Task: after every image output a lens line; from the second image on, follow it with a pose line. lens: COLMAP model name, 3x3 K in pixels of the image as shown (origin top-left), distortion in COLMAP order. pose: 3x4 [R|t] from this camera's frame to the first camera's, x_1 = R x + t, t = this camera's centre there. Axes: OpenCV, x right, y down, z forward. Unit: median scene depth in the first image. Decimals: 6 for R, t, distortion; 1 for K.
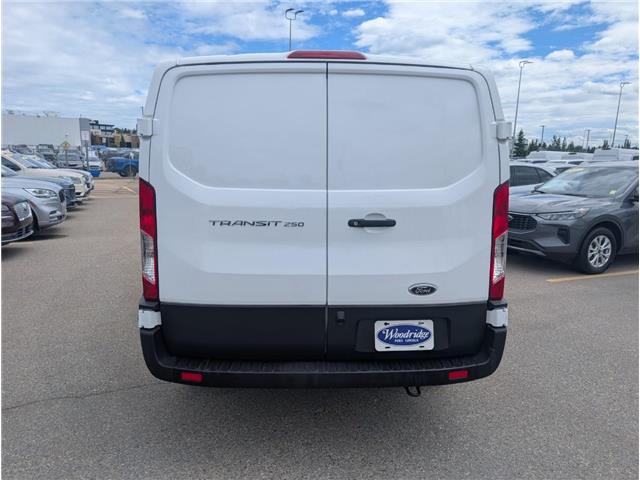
lens RADIAL K [[459.4, 0, 323.7], [0, 459.4, 239.9], [0, 0, 1]] dist [0.024383, -0.026700]
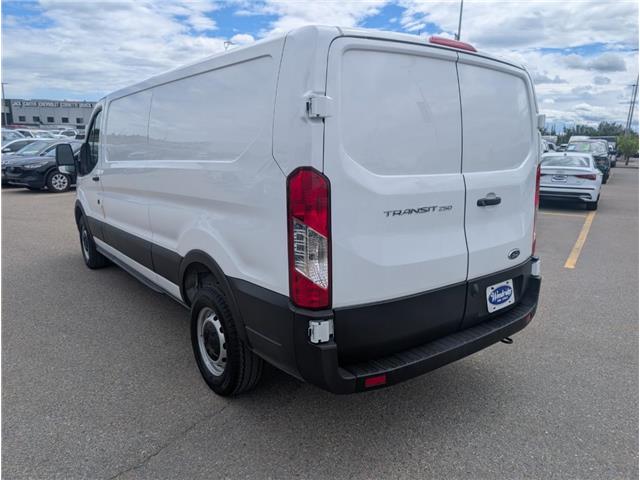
lens RADIAL K [[459.4, 0, 317.7], [0, 459.4, 239.5], [0, 0, 1]] dist [0.024383, -0.026700]
pose [[0.818888, -0.116185, 0.562071, -0.859827], [0.087822, 0.993129, 0.077339, -0.066975], [-0.567195, -0.013970, 0.823465, 0.299380]]
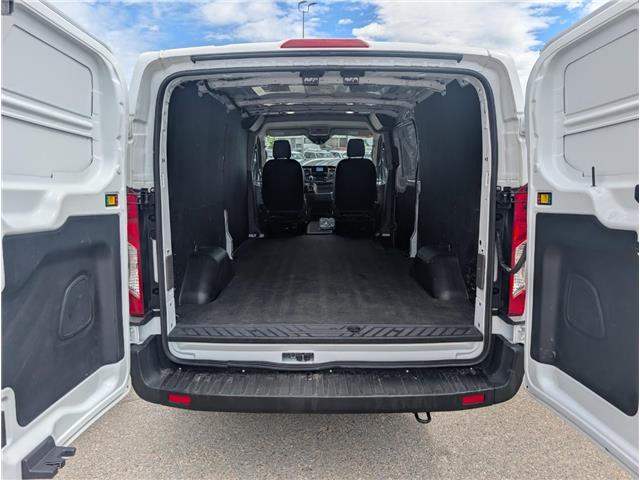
lens RADIAL K [[459.4, 0, 319.3], [0, 459.4, 240.5], [0, 0, 1]] dist [0.024383, -0.026700]
pose [[0.999147, -0.005445, -0.040928, 0.031156], [0.006061, 0.999870, 0.014930, -0.031022], [0.040841, -0.015165, 0.999051, 0.097128]]
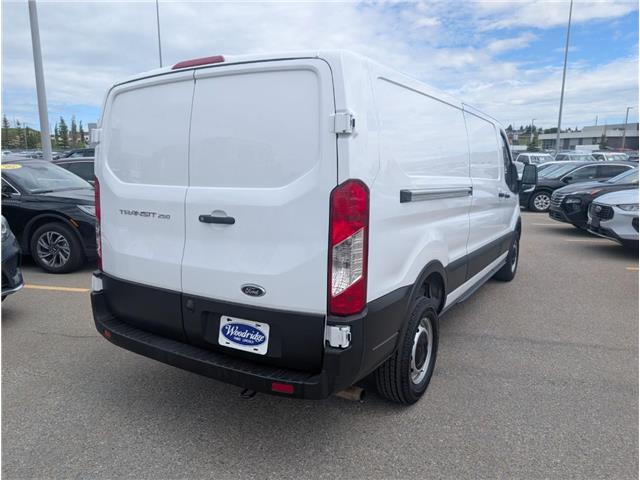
lens RADIAL K [[459.4, 0, 320.9], [0, 459.4, 237.2], [0, 0, 1]] dist [0.024383, -0.026700]
pose [[0.833337, 0.079158, -0.547069, 0.848783], [-0.081929, 0.996450, 0.019382, -0.035286], [0.546661, 0.028669, 0.836863, 0.256138]]
